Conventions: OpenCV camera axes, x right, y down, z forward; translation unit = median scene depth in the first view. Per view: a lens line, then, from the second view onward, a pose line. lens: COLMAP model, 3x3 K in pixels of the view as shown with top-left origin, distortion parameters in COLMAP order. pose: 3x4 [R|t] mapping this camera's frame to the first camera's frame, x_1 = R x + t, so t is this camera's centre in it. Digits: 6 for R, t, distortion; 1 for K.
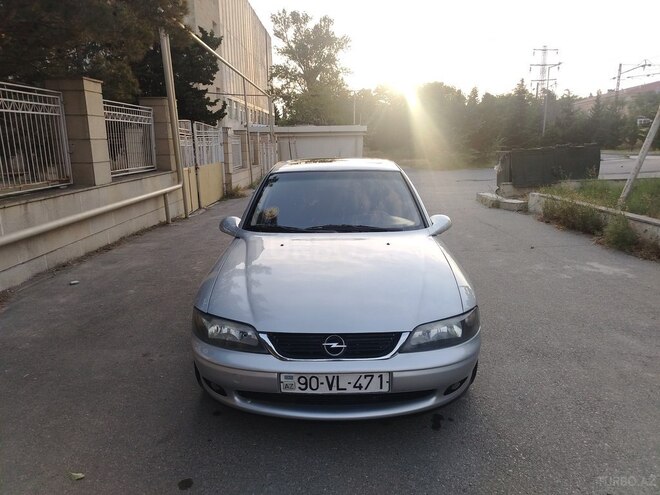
lens RADIAL K [[459.4, 0, 330.0], [0, 459.4, 247.5], [0, 0, 1]] dist [0.027880, -0.023981]
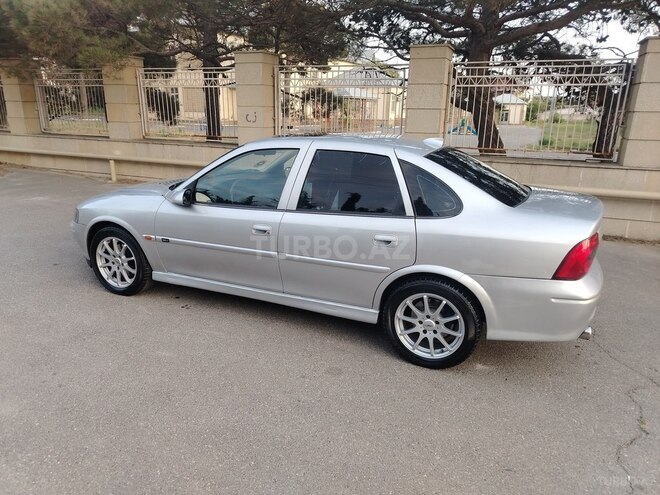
lens RADIAL K [[459.4, 0, 330.0], [0, 459.4, 247.5], [0, 0, 1]] dist [0.027880, -0.023981]
pose [[-0.373917, 0.273635, -0.886177, 0.187210], [-0.224276, 0.900452, 0.372675, -0.071994], [0.899937, 0.338098, -0.275325, 0.292888]]
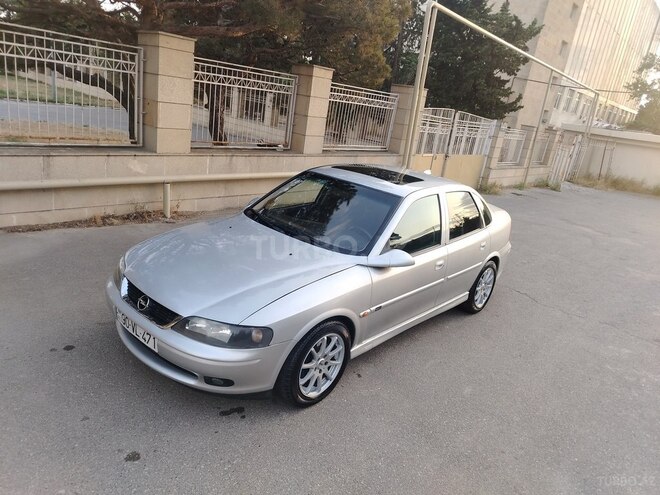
lens RADIAL K [[459.4, 0, 330.0], [0, 459.4, 247.5], [0, 0, 1]] dist [0.027880, -0.023981]
pose [[0.748154, 0.312229, -0.585473, 0.127178], [-0.290034, 0.947494, 0.134669, -0.030294], [0.596780, 0.069055, 0.799428, 0.028144]]
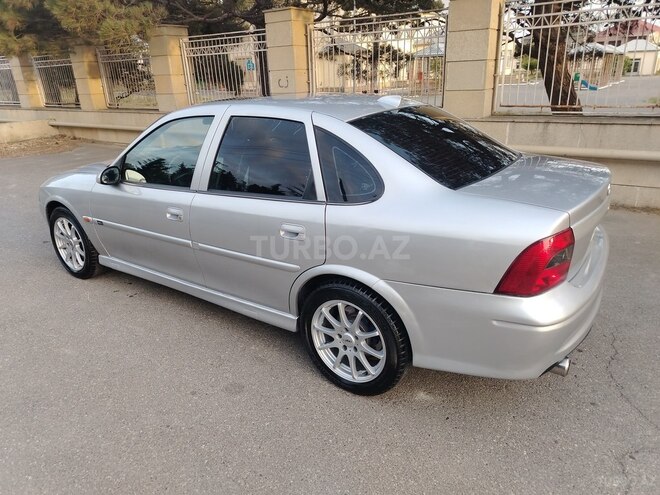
lens RADIAL K [[459.4, 0, 330.0], [0, 459.4, 247.5], [0, 0, 1]] dist [0.027880, -0.023981]
pose [[-0.555492, 0.323810, -0.765882, 0.132849], [-0.148300, 0.867714, 0.474425, -0.076036], [0.818190, 0.377119, -0.433988, 0.327927]]
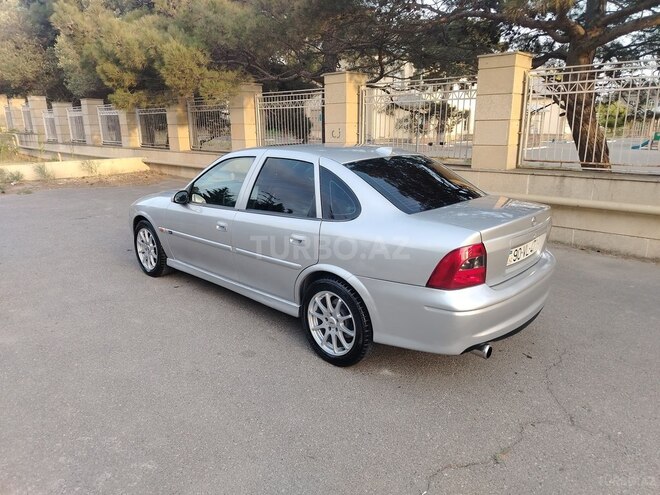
lens RADIAL K [[459.4, 0, 330.0], [0, 459.4, 247.5], [0, 0, 1]] dist [0.027880, -0.023981]
pose [[-0.676363, 0.205088, -0.707440, 0.155016], [-0.153071, 0.900348, 0.407360, -0.087912], [0.720487, 0.383812, -0.577570, 0.371055]]
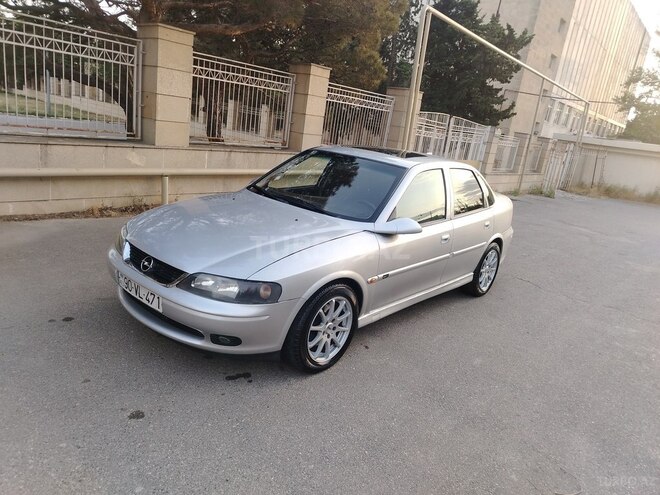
lens RADIAL K [[459.4, 0, 330.0], [0, 459.4, 247.5], [0, 0, 1]] dist [0.027880, -0.023981]
pose [[0.758018, 0.283835, -0.587236, 0.127690], [-0.282506, 0.954386, 0.096629, -0.011078], [0.587877, 0.092651, 0.803627, 0.029398]]
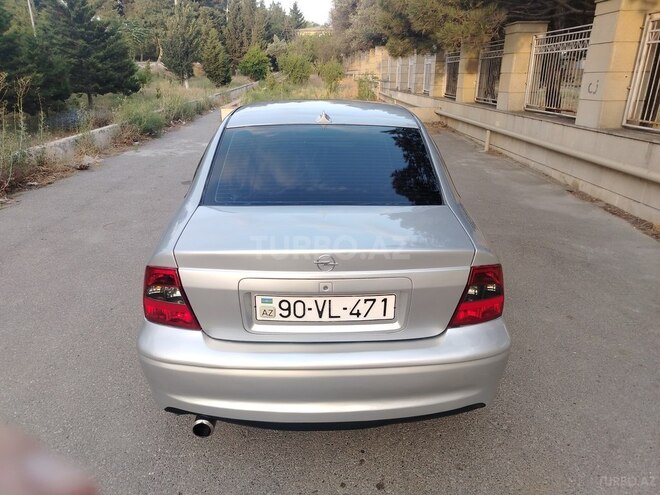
lens RADIAL K [[459.4, 0, 330.0], [0, 459.4, 247.5], [0, 0, 1]] dist [0.027880, -0.023981]
pose [[-0.999330, 0.022050, -0.029215, 0.005084], [0.002103, 0.831451, 0.555595, -0.092822], [0.036542, 0.555161, -0.830940, 0.395915]]
